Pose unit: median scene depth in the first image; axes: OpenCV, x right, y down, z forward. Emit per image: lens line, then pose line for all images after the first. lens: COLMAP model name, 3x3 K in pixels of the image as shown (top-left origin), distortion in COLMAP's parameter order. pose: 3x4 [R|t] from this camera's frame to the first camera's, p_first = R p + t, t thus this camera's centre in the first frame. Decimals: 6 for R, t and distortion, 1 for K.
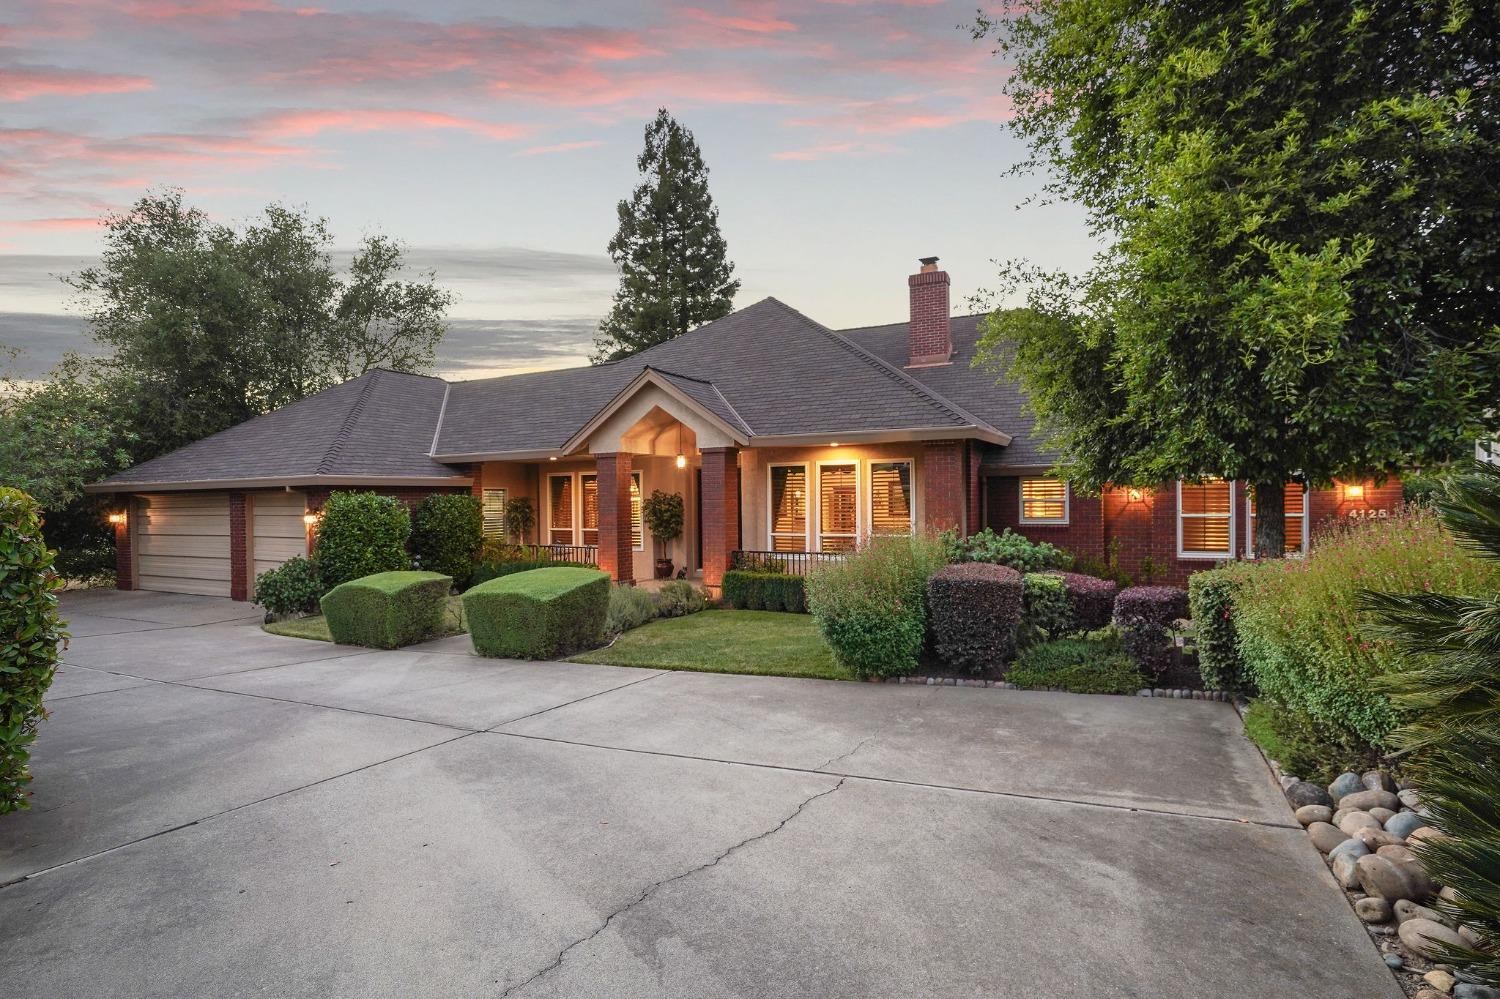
lens RADIAL K [[742.7, 0, 747.4], [0, 742.7, 506.4], [0, 0, 1]] dist [-0.053573, 0.025936]
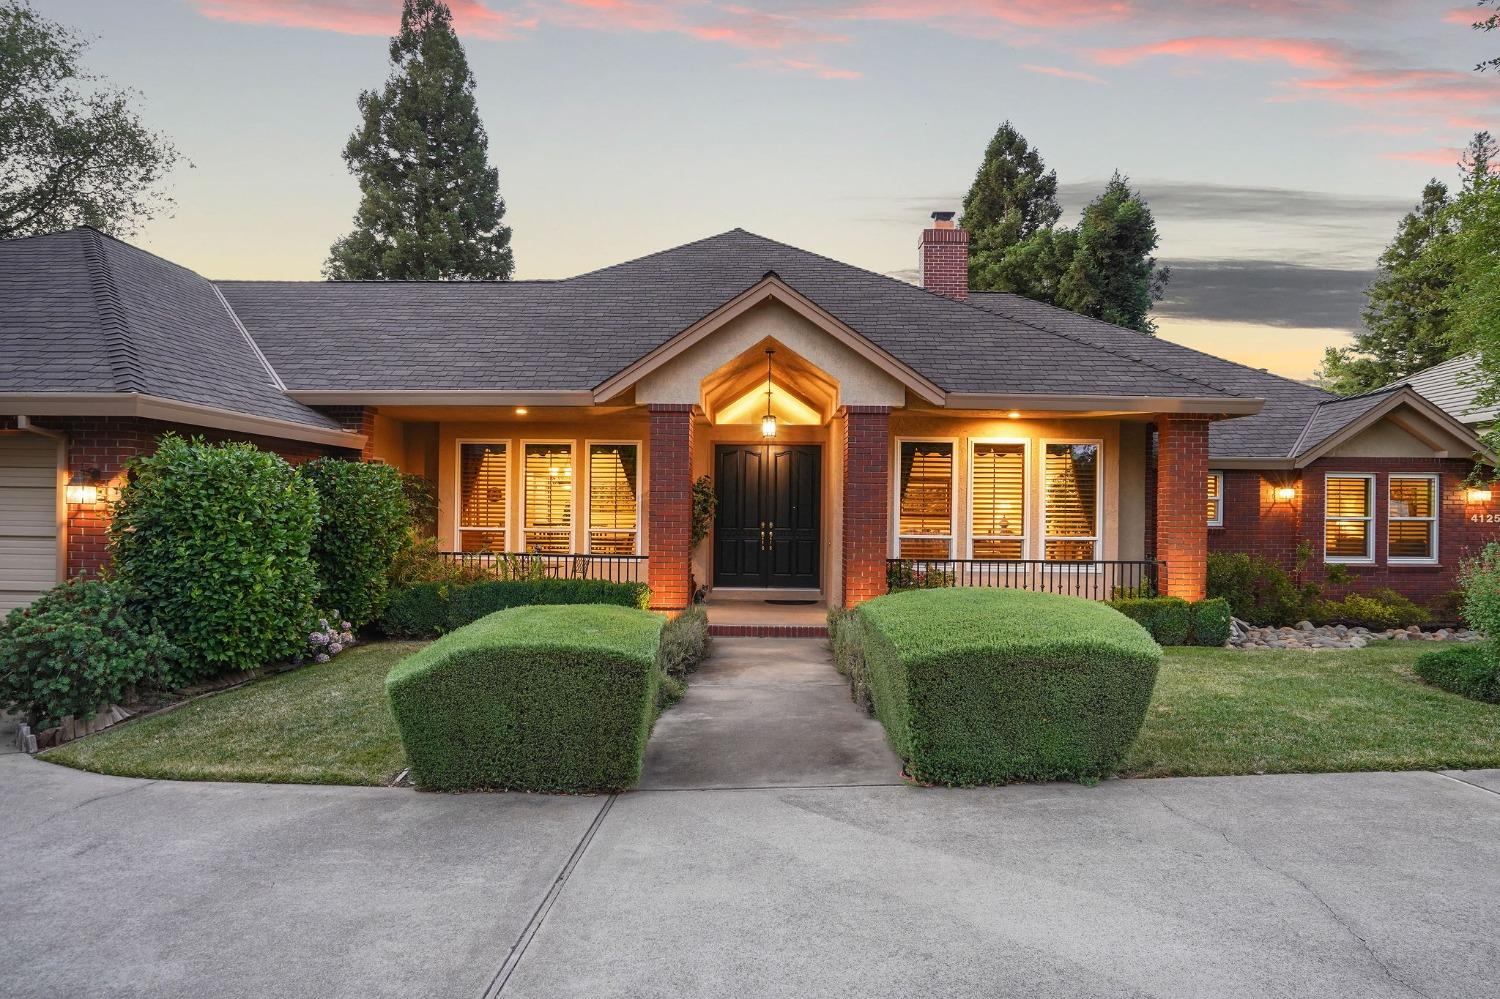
lens RADIAL K [[776.0, 0, 745.9], [0, 776.0, 509.0], [0, 0, 1]] dist [-0.041082, 0.017473]
pose [[0.896061, 0.024286, 0.443266, -0.419670], [-0.018630, 0.999680, -0.017111, 0.026088], [-0.443539, 0.007074, 0.896227, 0.383736]]
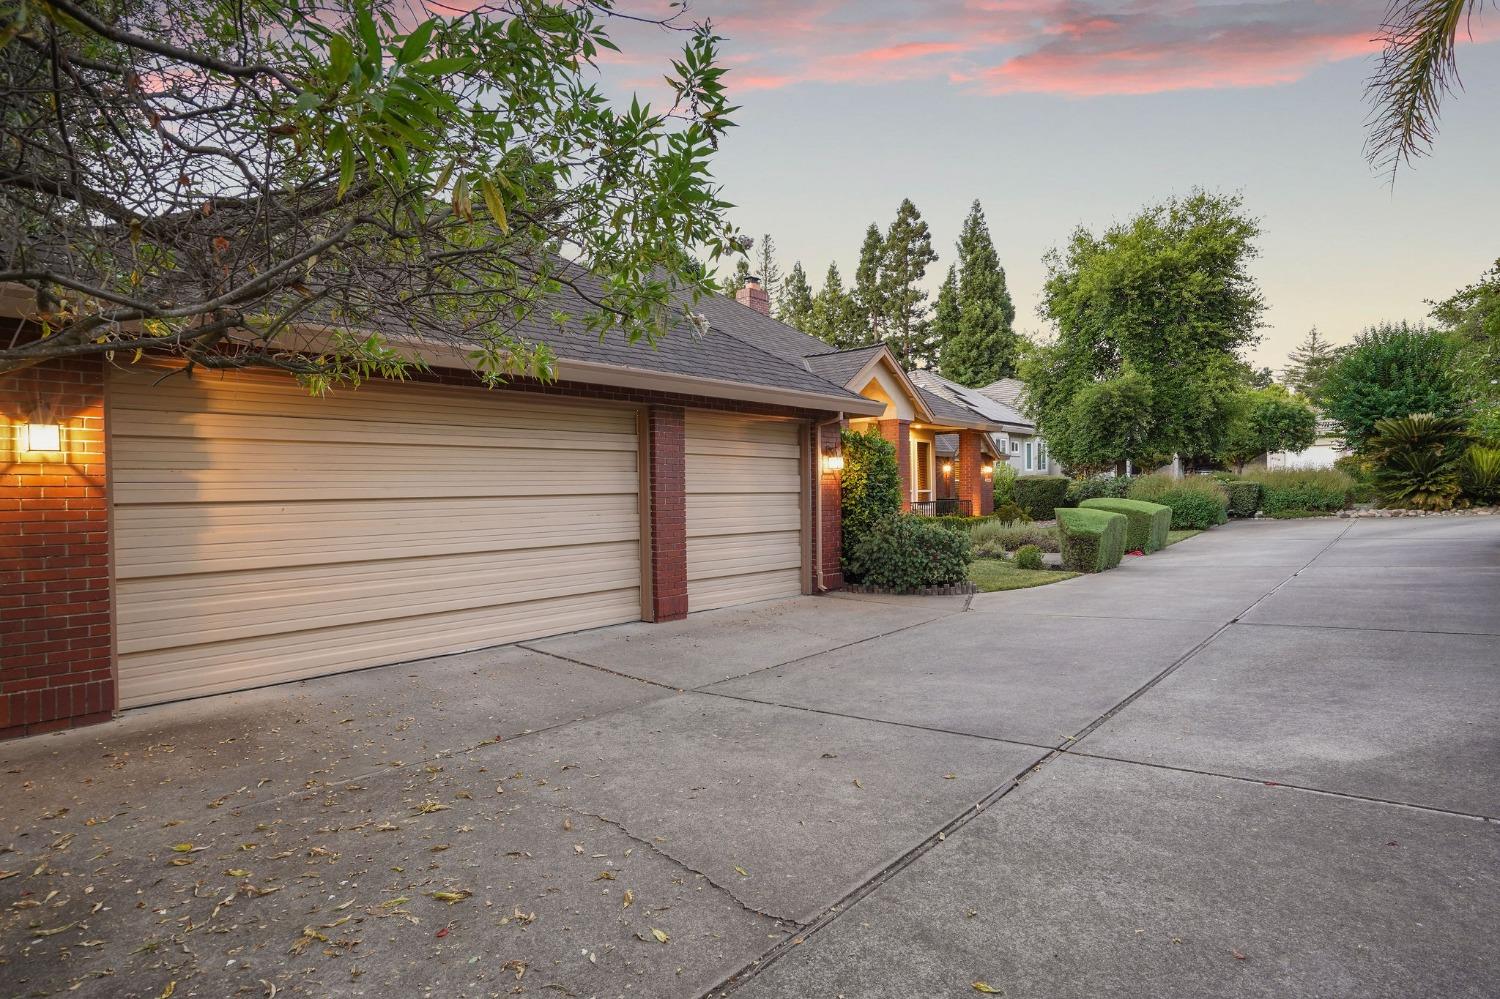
lens RADIAL K [[780.8, 0, 753.8], [0, 780.8, 506.7], [0, 0, 1]] dist [-0.041473, 0.025844]
pose [[0.242417, -0.009007, 0.970130, -1.273598], [0.021148, 0.999768, 0.003998, 0.051881], [-0.969942, 0.019547, 0.242552, 0.853186]]
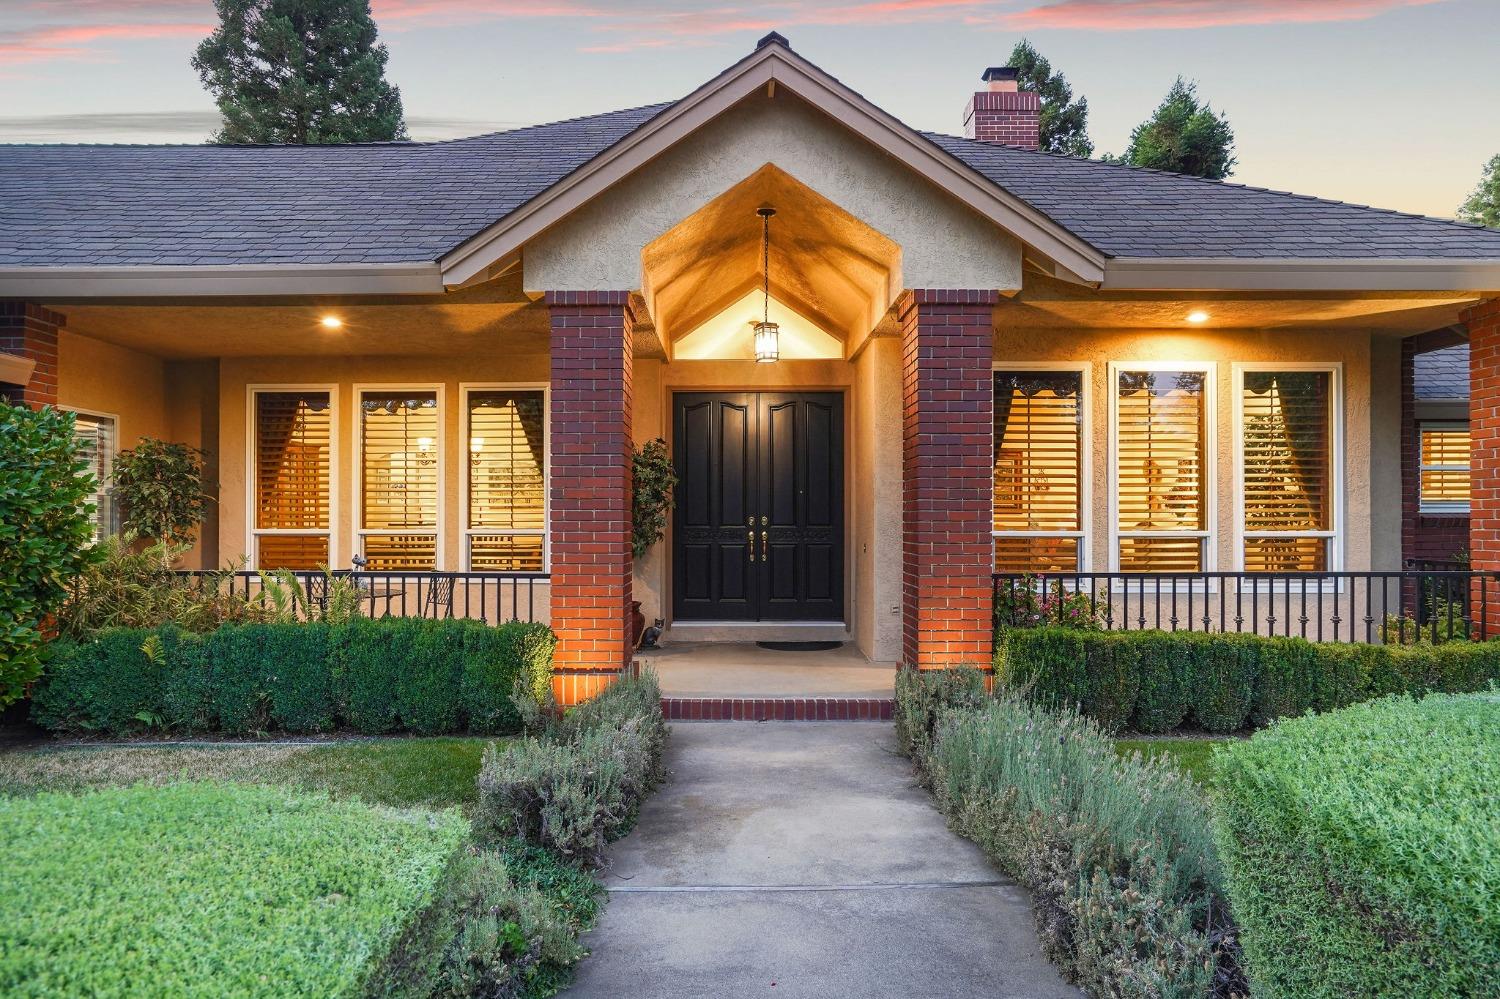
lens RADIAL K [[858.9, 0, 717.0], [0, 858.9, 515.2], [0, 0, 1]] dist [-0.016119, 0.000610]
pose [[0.893539, 0.015455, 0.448719, -0.311204], [-0.006757, 0.999757, -0.020978, 0.037149], [-0.448935, 0.015713, 0.893426, 0.621513]]
